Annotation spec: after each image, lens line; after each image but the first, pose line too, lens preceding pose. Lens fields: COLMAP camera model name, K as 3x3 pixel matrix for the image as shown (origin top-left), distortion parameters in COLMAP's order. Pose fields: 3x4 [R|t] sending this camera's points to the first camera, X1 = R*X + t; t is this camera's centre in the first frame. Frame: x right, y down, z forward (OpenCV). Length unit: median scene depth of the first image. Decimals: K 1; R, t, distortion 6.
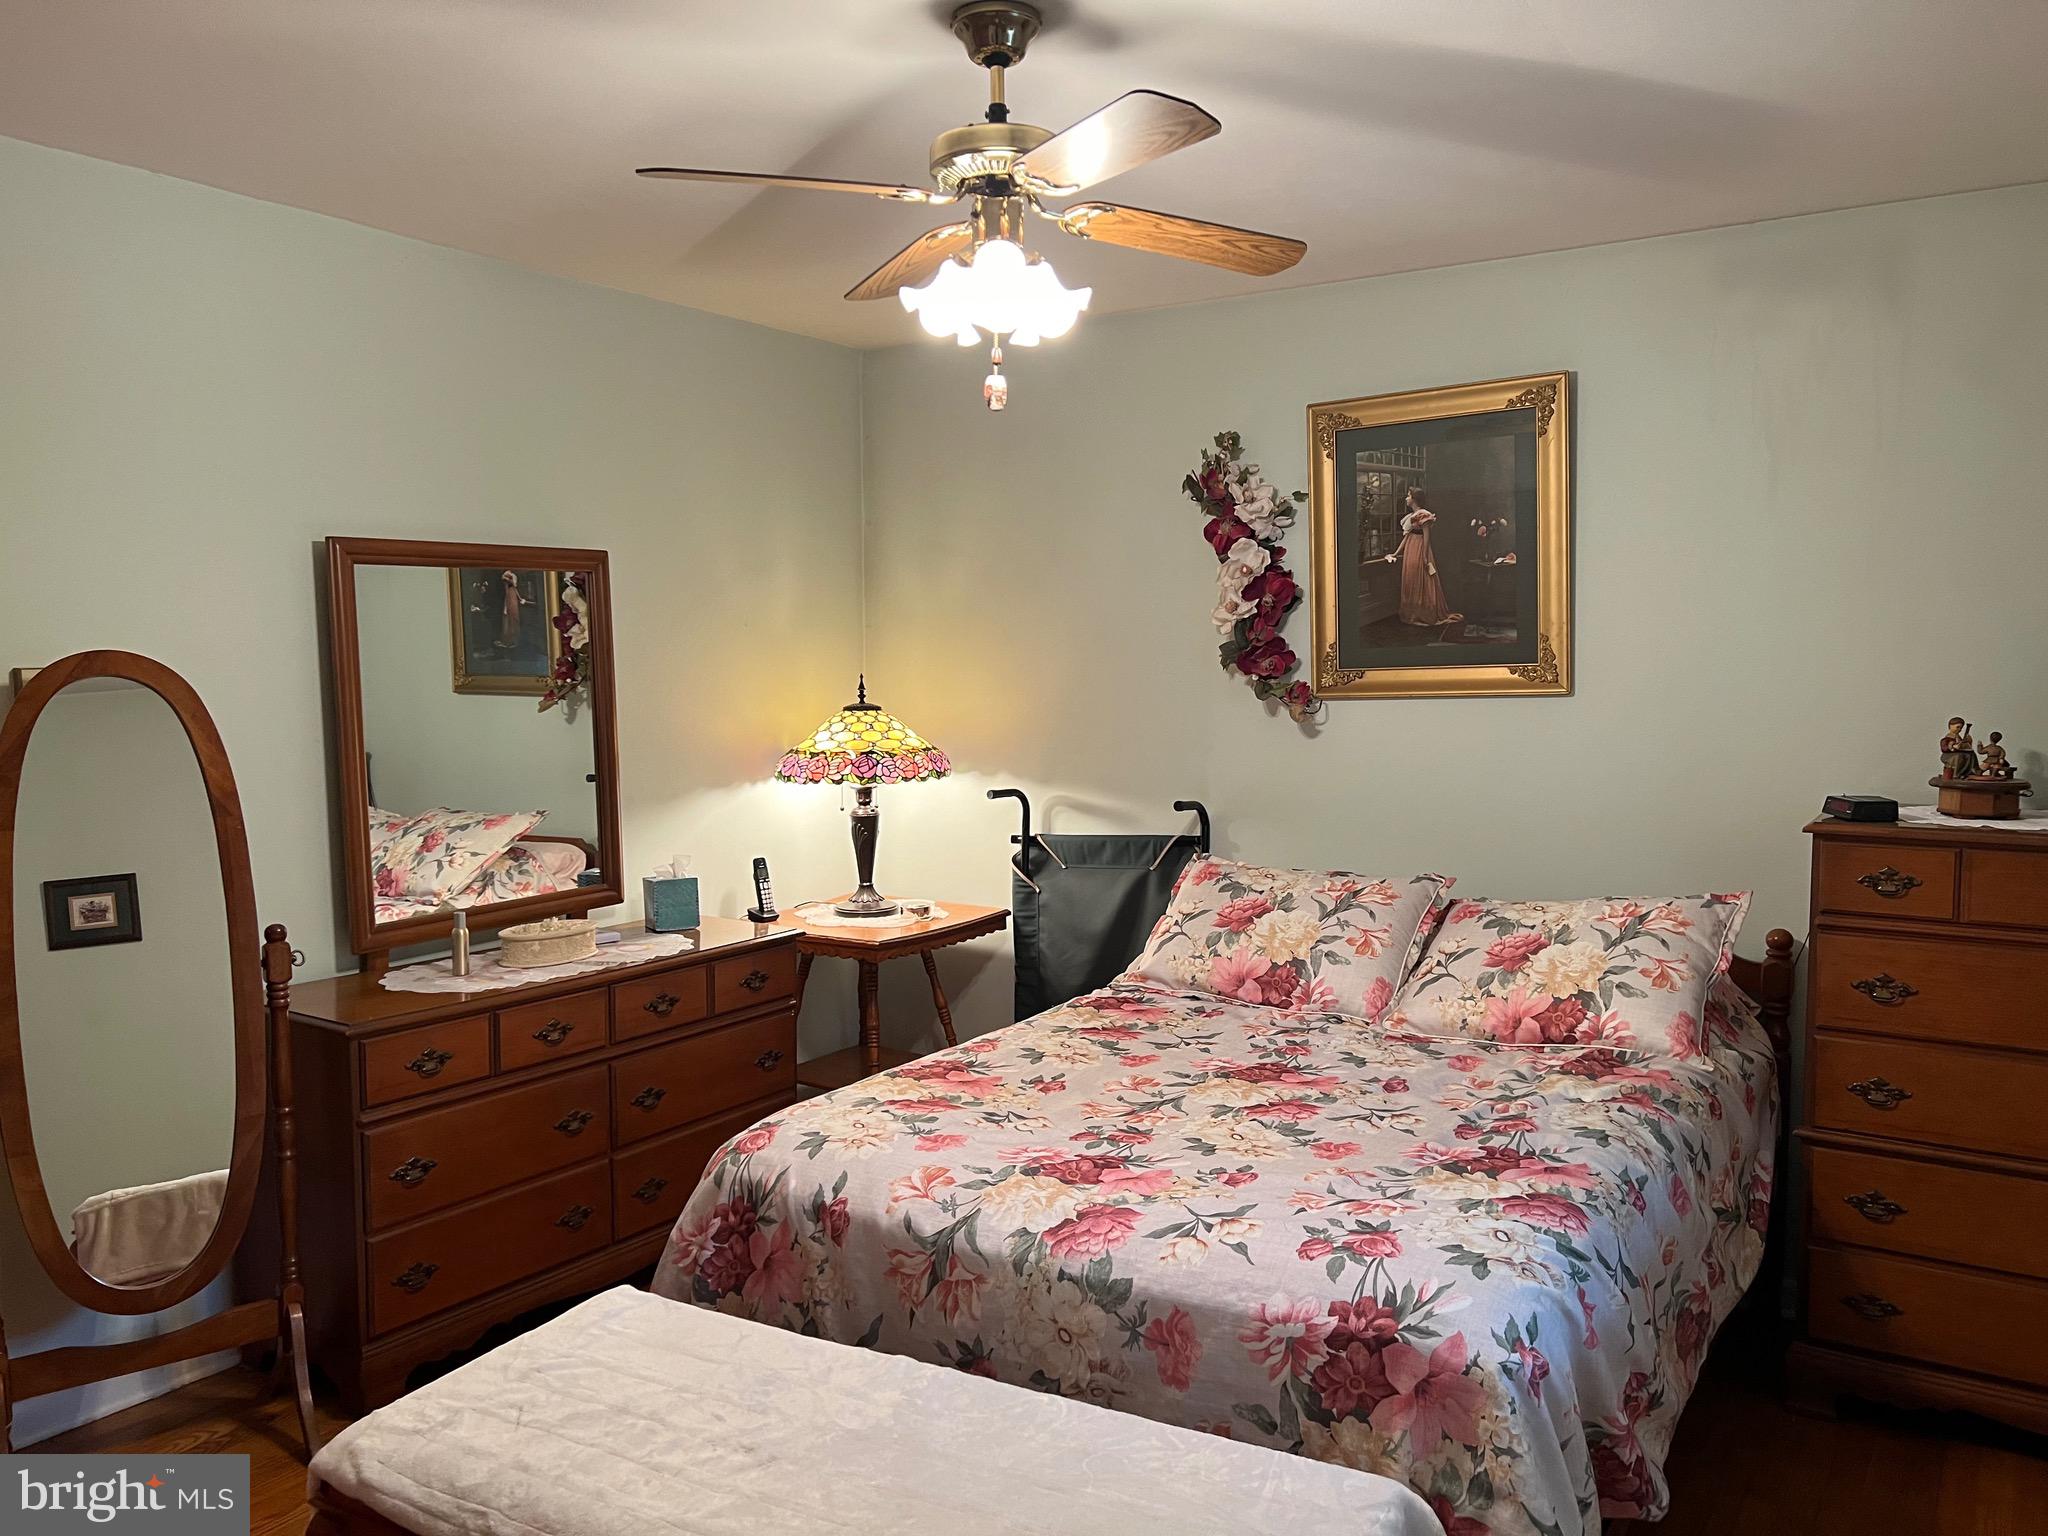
lens RADIAL K [[1535.4, 0, 1026.9], [0, 1535.4, 760.5], [0, 0, 1]] dist [0.070915, -0.077173]
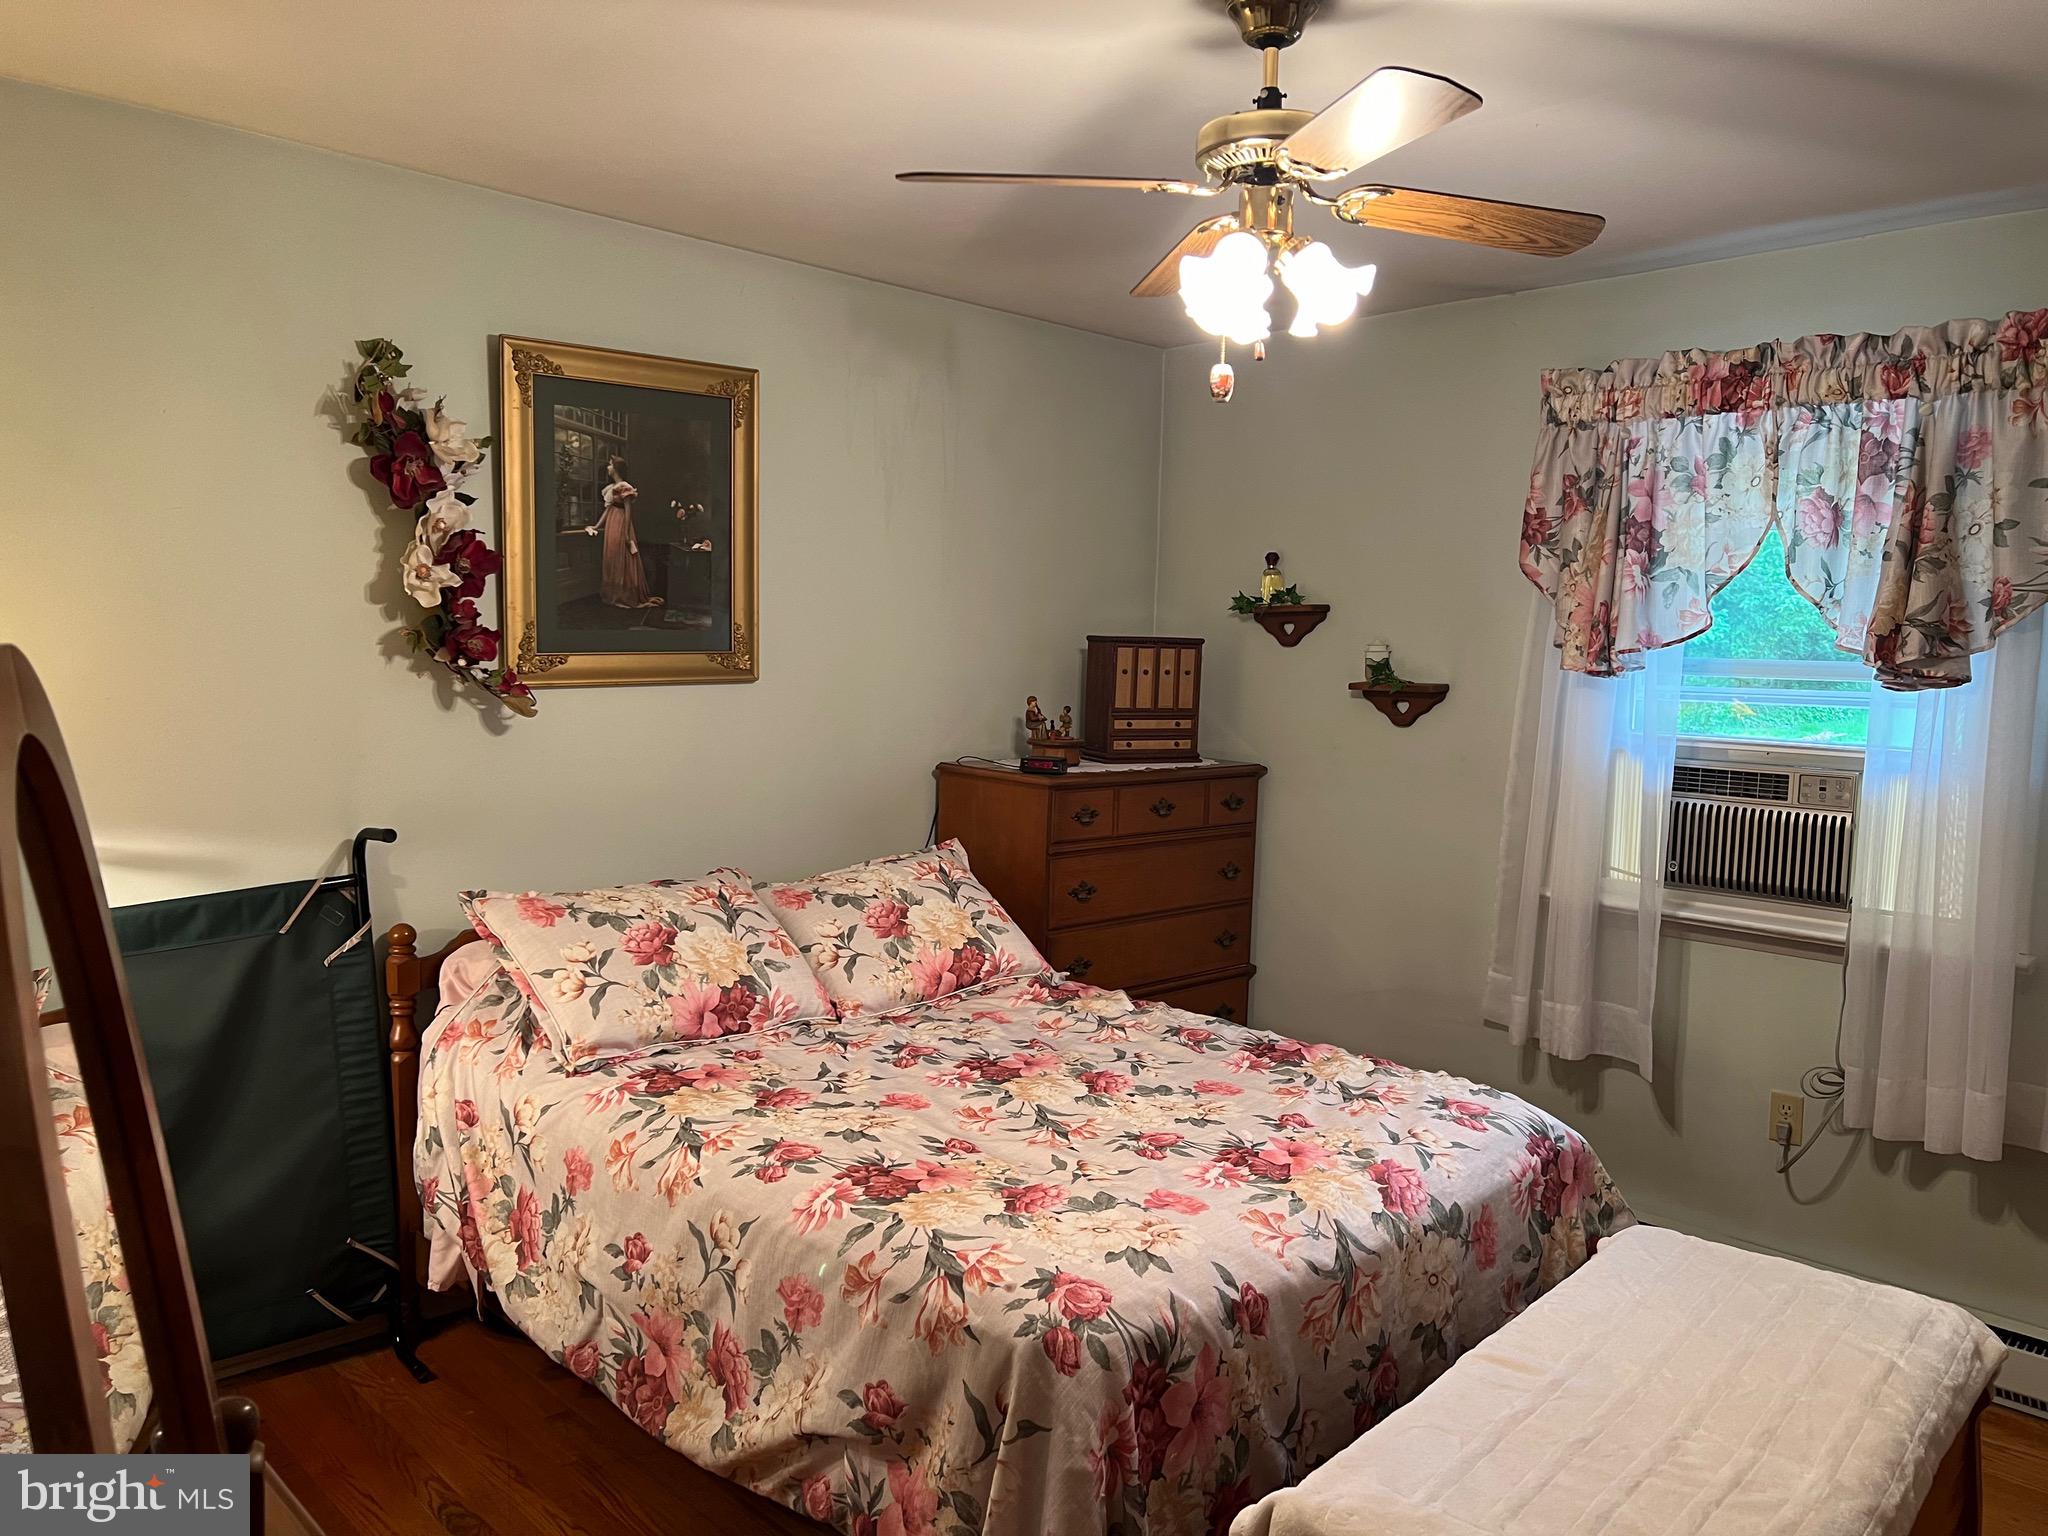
lens RADIAL K [[1535.4, 0, 1023.6], [0, 1535.4, 773.8], [0, 0, 1]] dist [0.070915, -0.077173]
pose [[0.220055, -0.080700, 0.972144, -0.675688], [0.038421, 0.996516, 0.074026, -0.053497], [-0.974731, 0.021061, 0.222389, 0.632887]]
